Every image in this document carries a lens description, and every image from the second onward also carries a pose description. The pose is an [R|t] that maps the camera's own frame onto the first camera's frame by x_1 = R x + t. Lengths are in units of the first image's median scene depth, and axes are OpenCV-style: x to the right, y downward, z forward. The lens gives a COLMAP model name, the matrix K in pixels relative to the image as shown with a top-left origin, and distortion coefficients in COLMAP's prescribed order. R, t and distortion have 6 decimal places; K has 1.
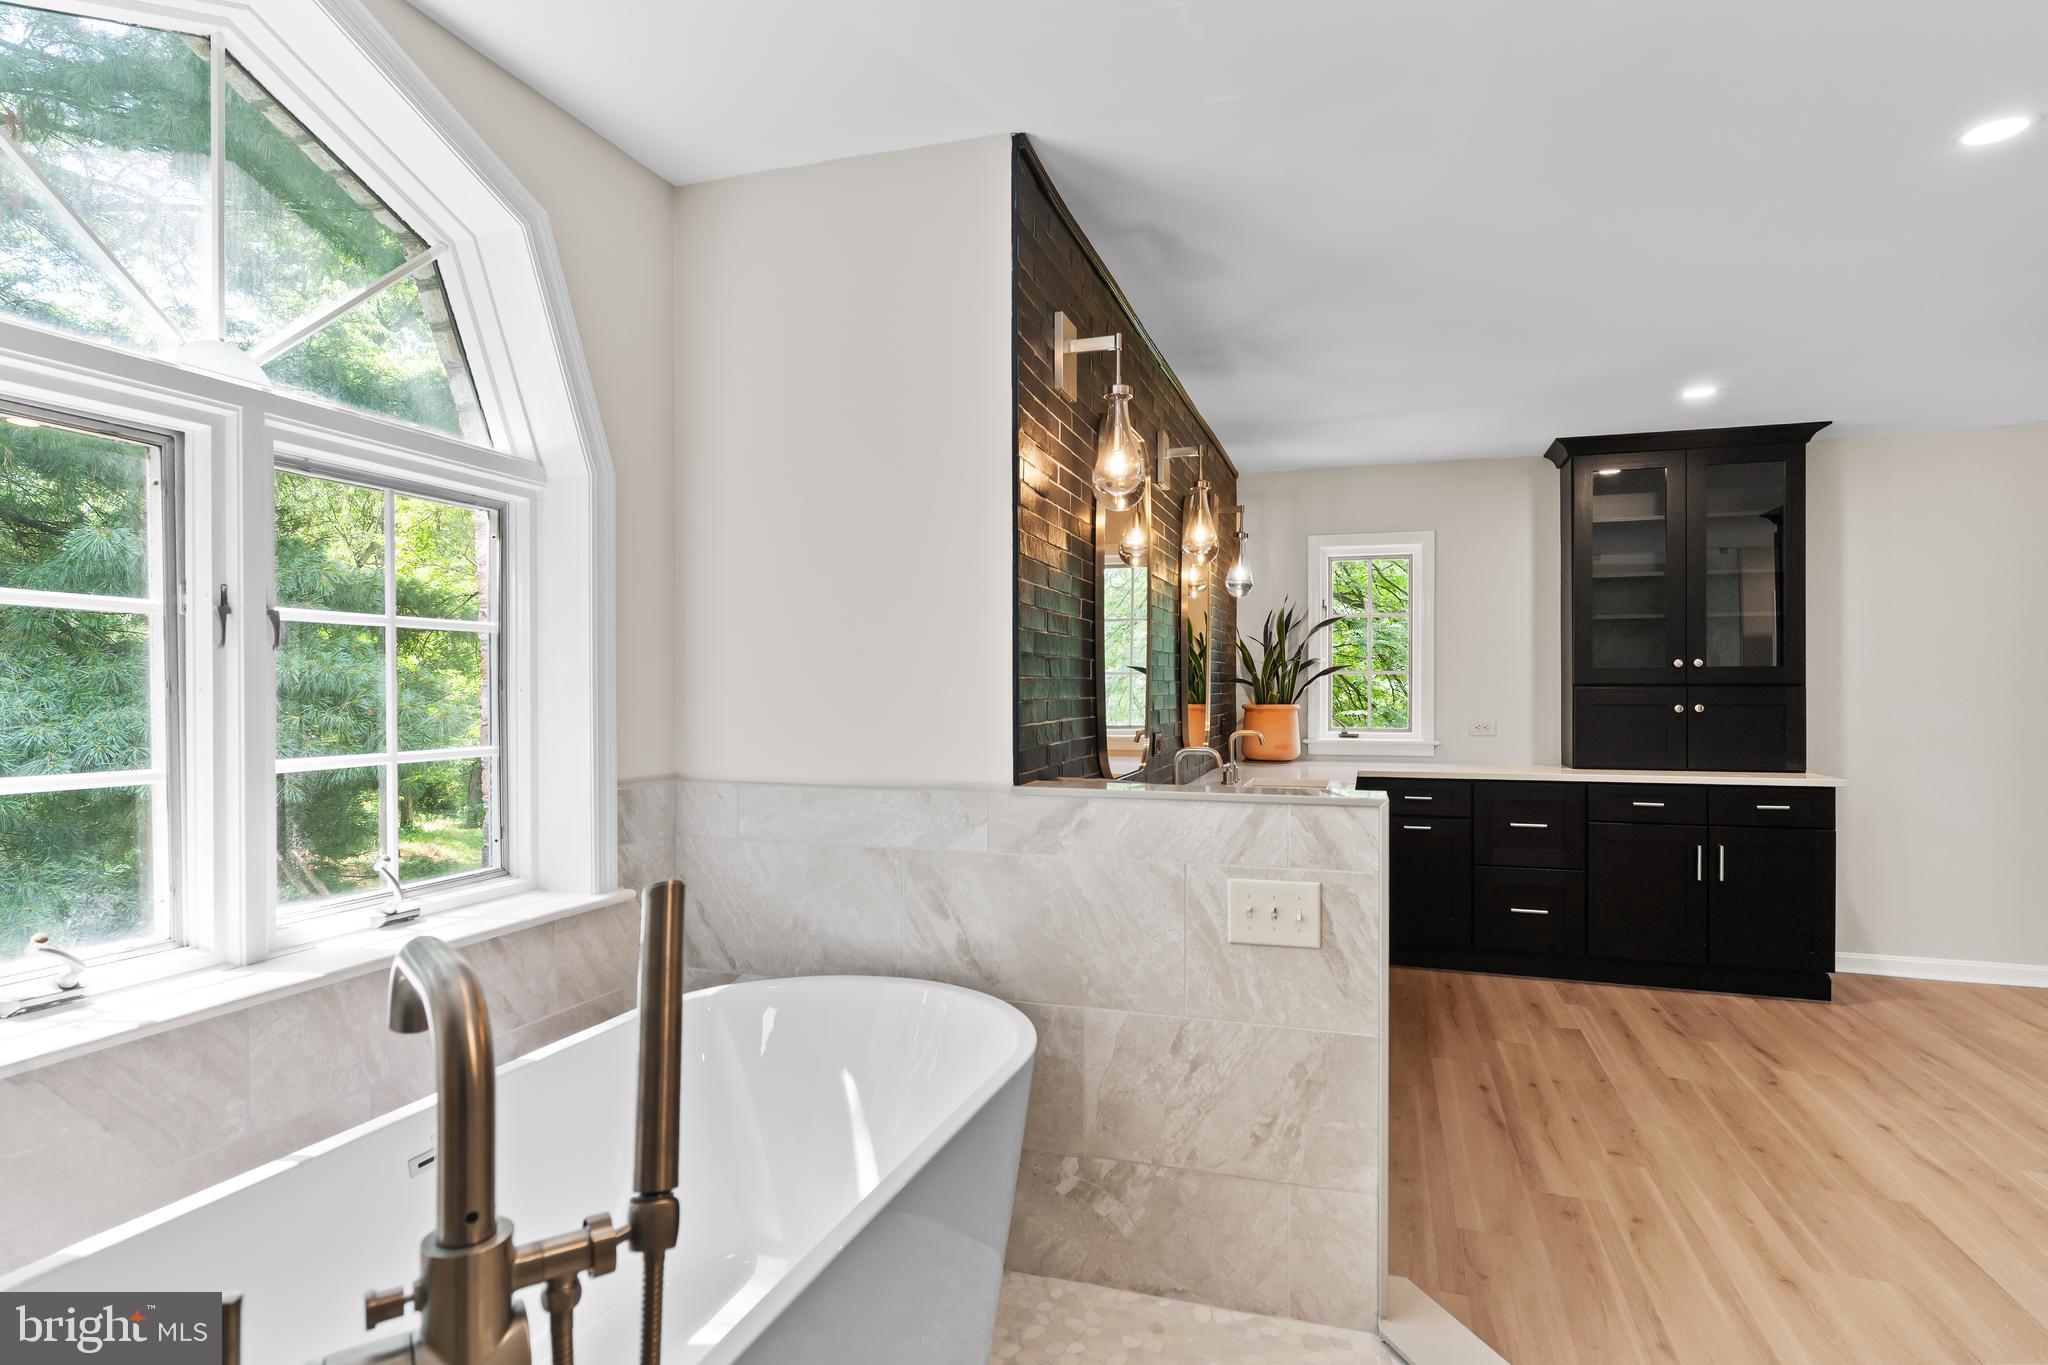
lens RADIAL K [[1071.3, 0, 1023.9], [0, 1071.3, 698.1], [0, 0, 1]] dist [0.001269, 0.002364]
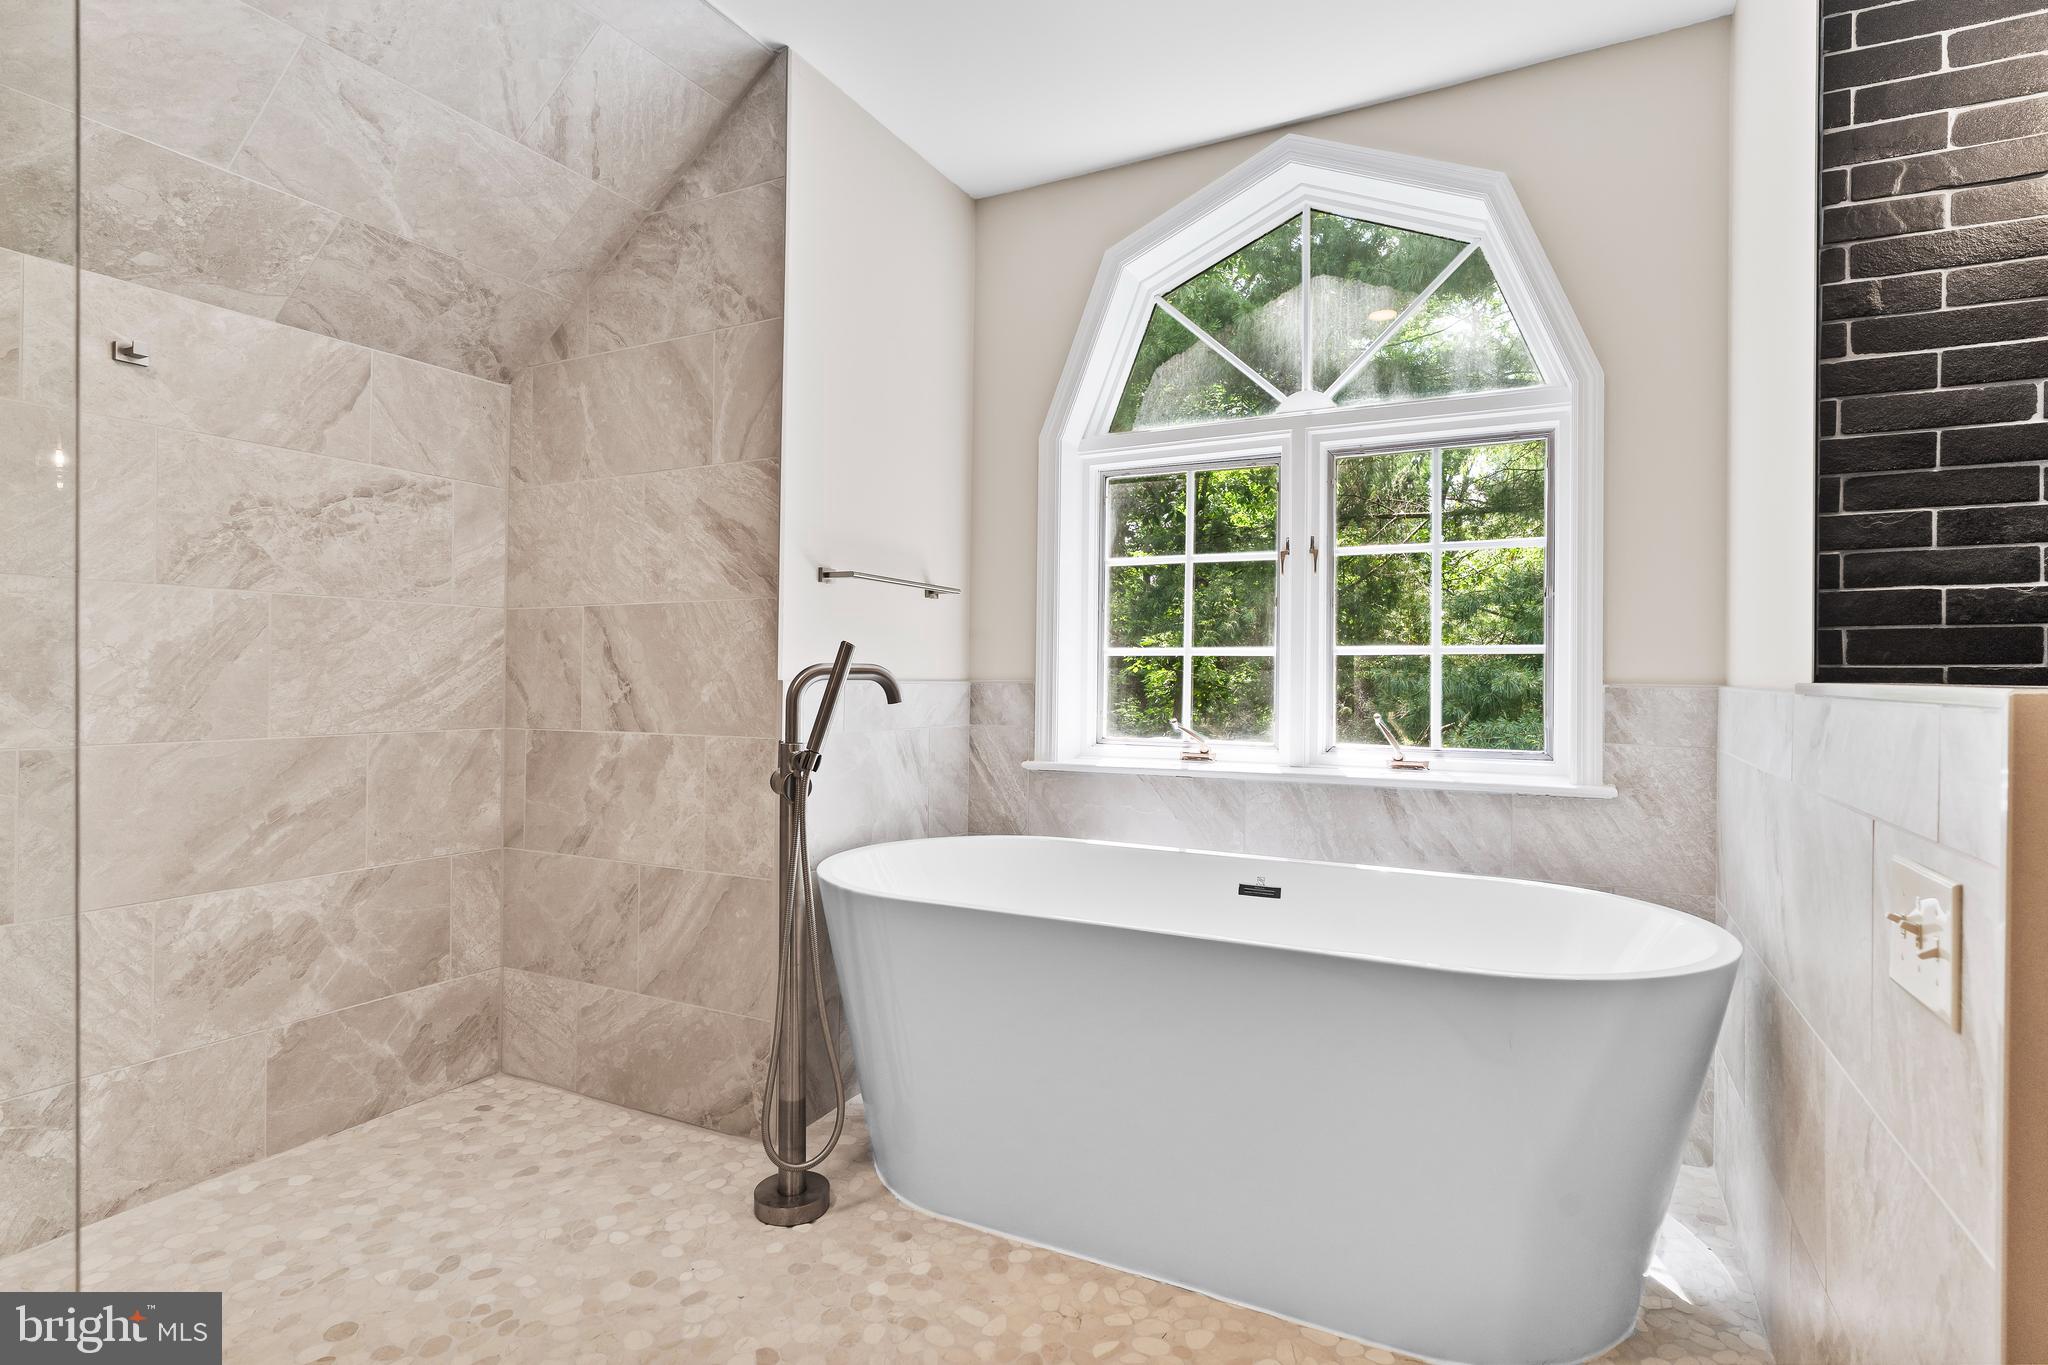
lens RADIAL K [[1028.9, 0, 1024.0], [0, 1028.9, 682.5], [0, 0, 1]] dist [0.002590, 0.001513]
pose [[-0.169212, 0.002724, -0.985576, 0.704630], [-0.015964, 0.999857, 0.005504, 0.089503], [0.985450, 0.016665, -0.169144, 0.661902]]
